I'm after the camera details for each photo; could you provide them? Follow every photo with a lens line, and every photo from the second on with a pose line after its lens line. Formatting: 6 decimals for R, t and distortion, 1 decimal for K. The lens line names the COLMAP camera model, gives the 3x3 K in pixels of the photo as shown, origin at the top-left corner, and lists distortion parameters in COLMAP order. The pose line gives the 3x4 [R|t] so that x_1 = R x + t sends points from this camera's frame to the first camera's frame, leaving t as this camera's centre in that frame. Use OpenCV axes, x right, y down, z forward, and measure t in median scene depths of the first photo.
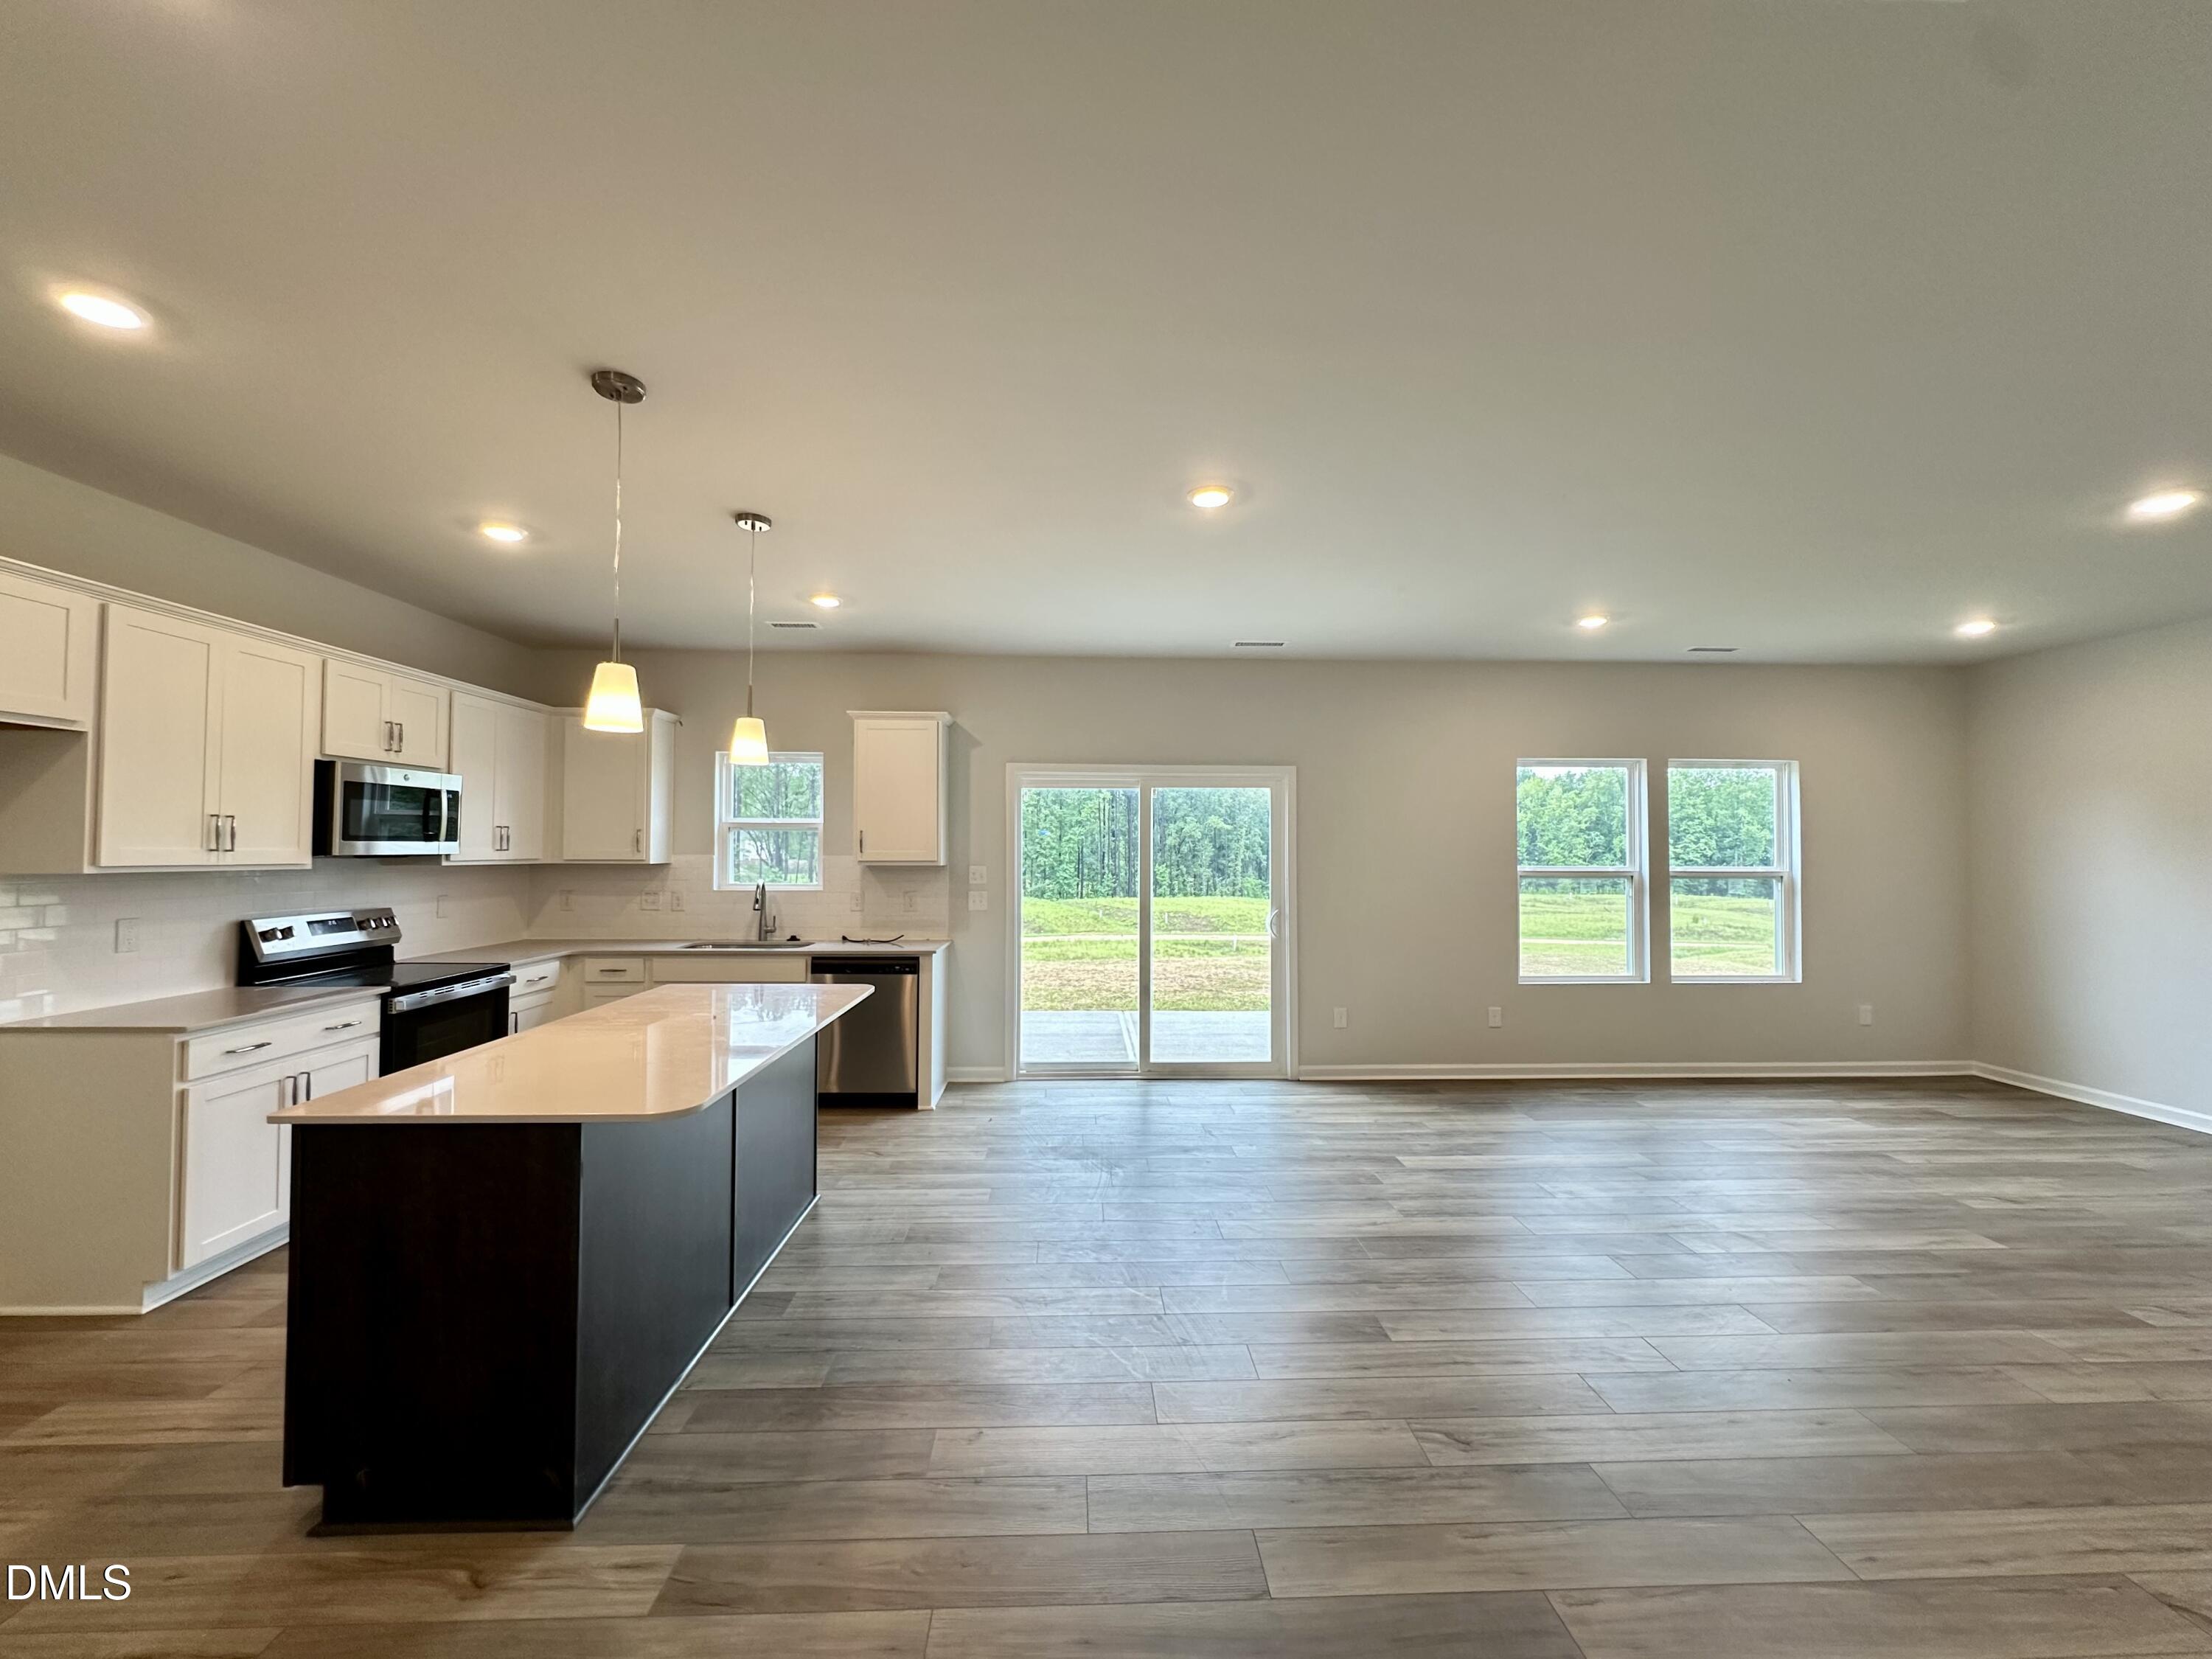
lens RADIAL K [[886.2, 0, 1106.0], [0, 886.2, 829.5], [0, 0, 1]] dist [-0.000921, 0.000344]
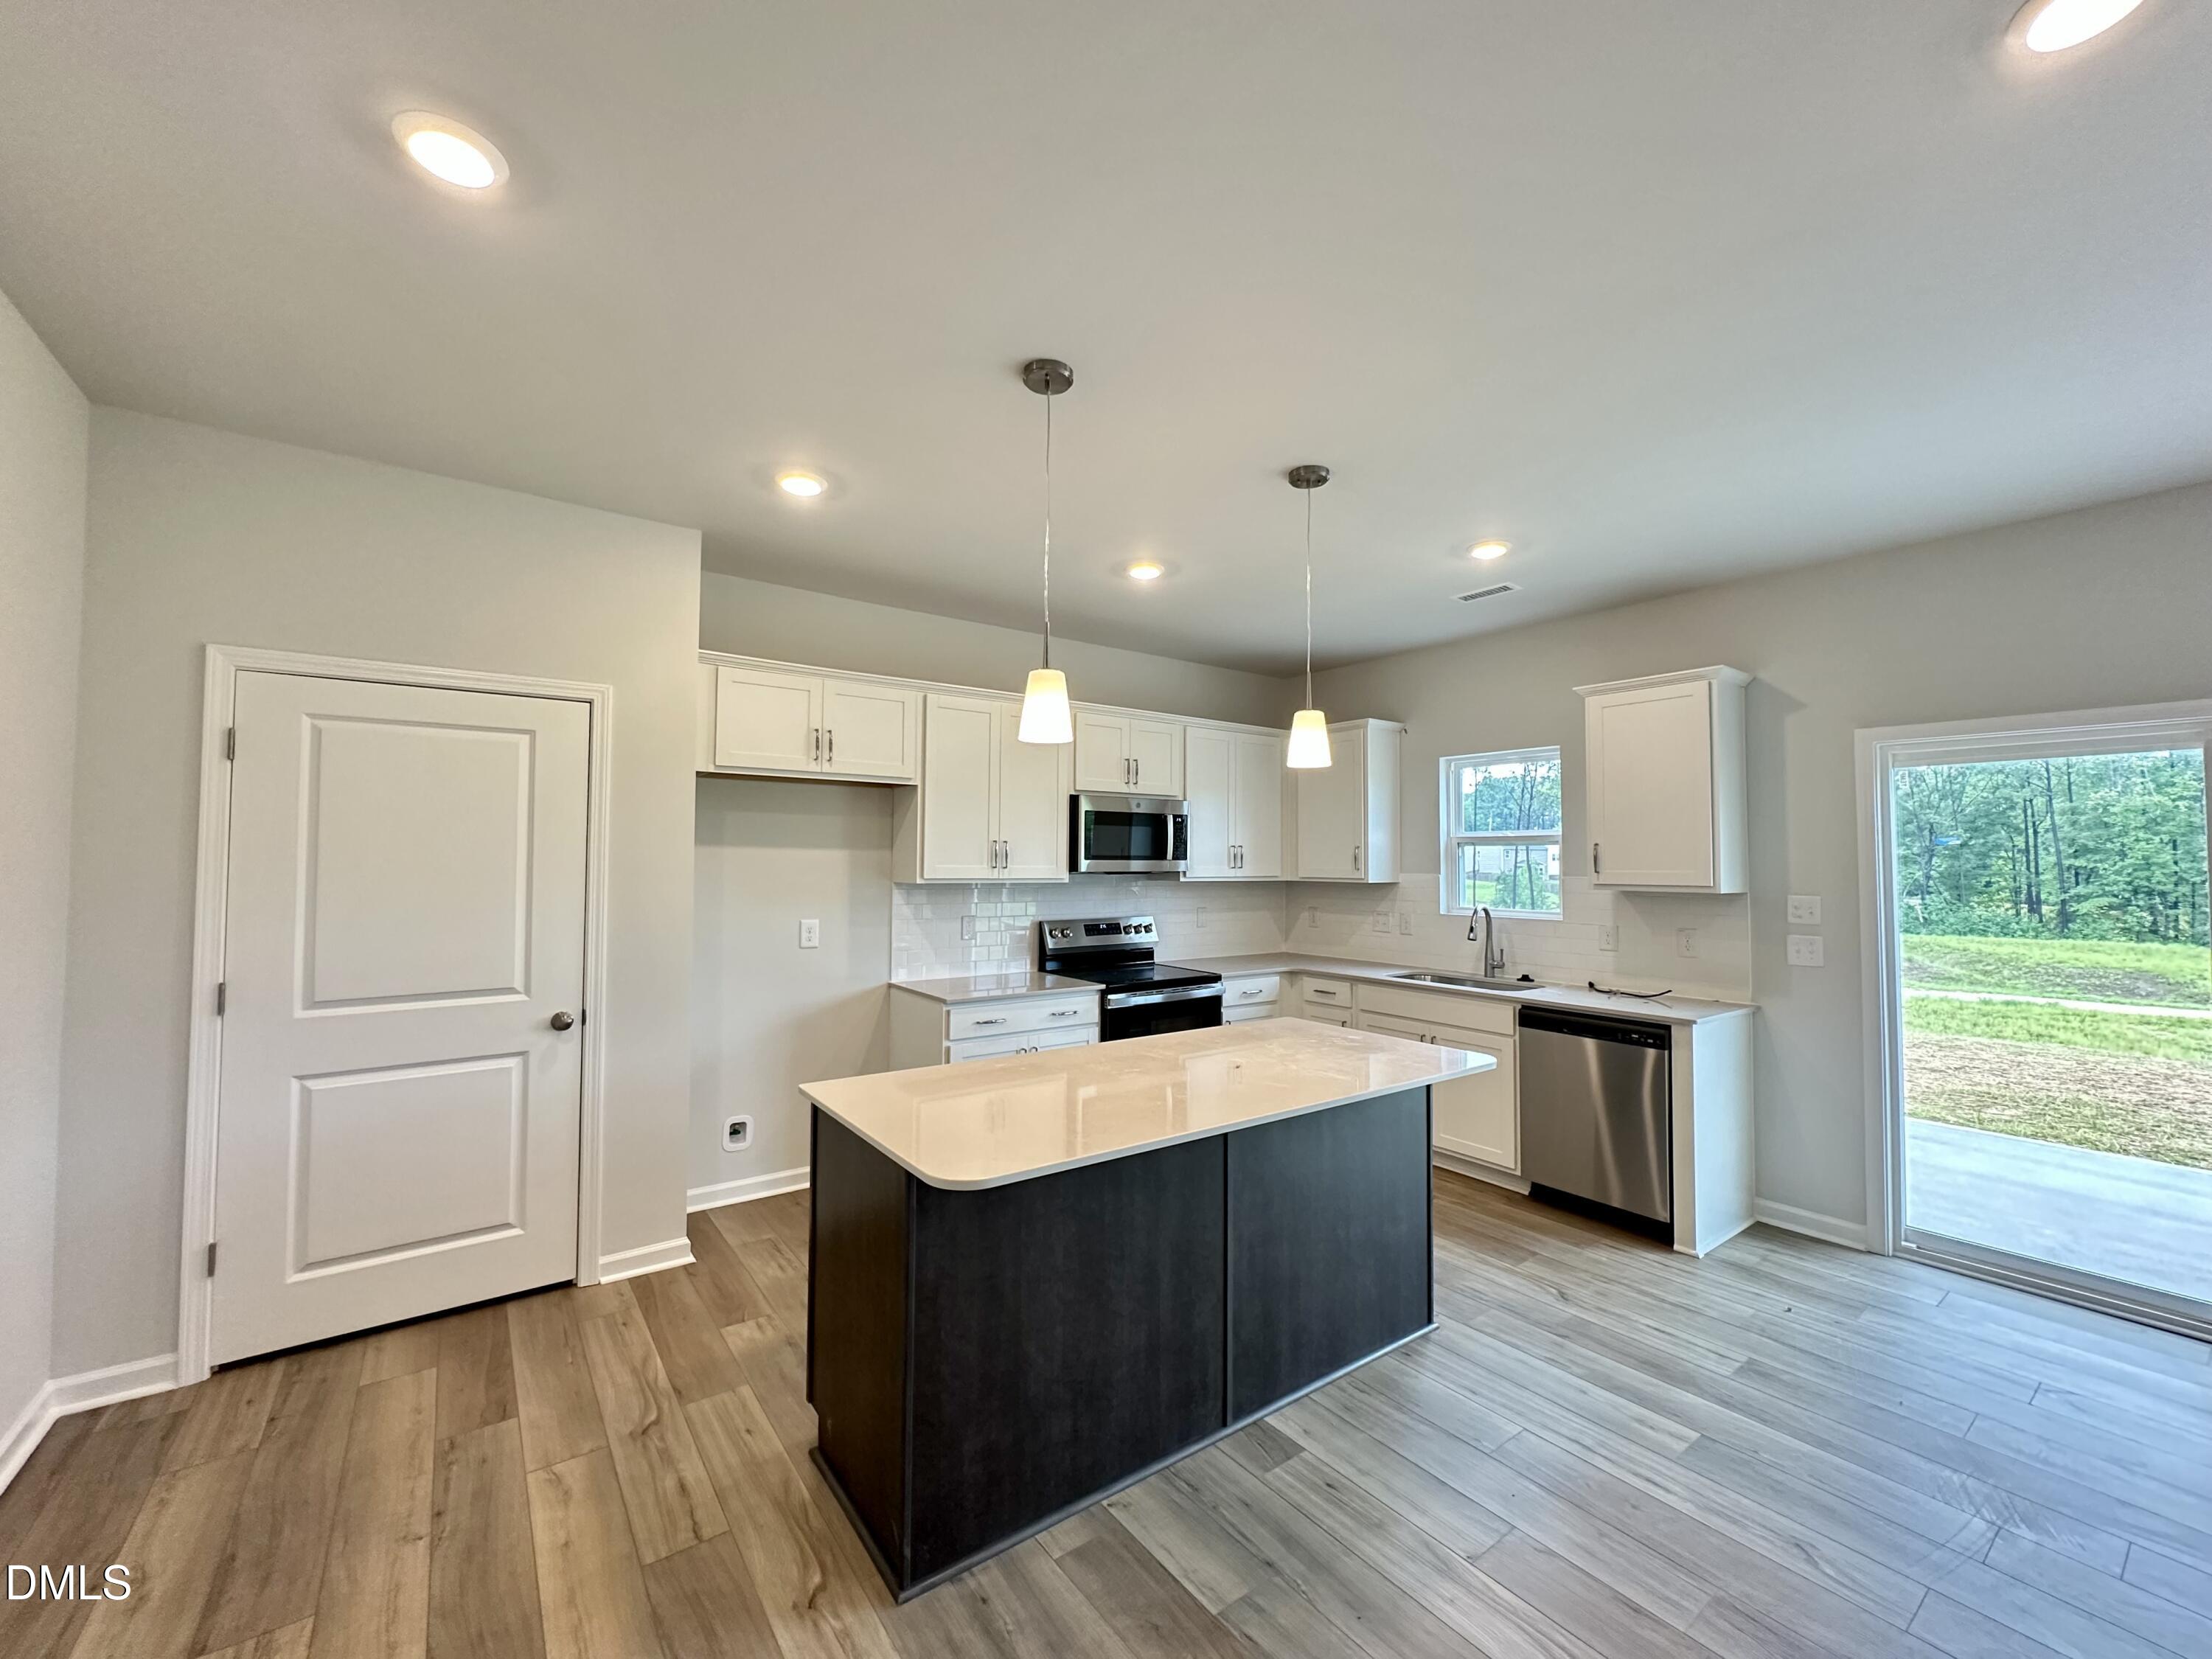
lens RADIAL K [[886.2, 0, 1106.0], [0, 886.2, 829.5], [0, 0, 1]] dist [-0.000921, 0.000344]
pose [[0.559761, -0.031225, -0.828066, 0.126548], [0.015315, 0.999509, -0.027337, 0.003769], [0.828513, 0.002620, 0.559964, 0.266870]]
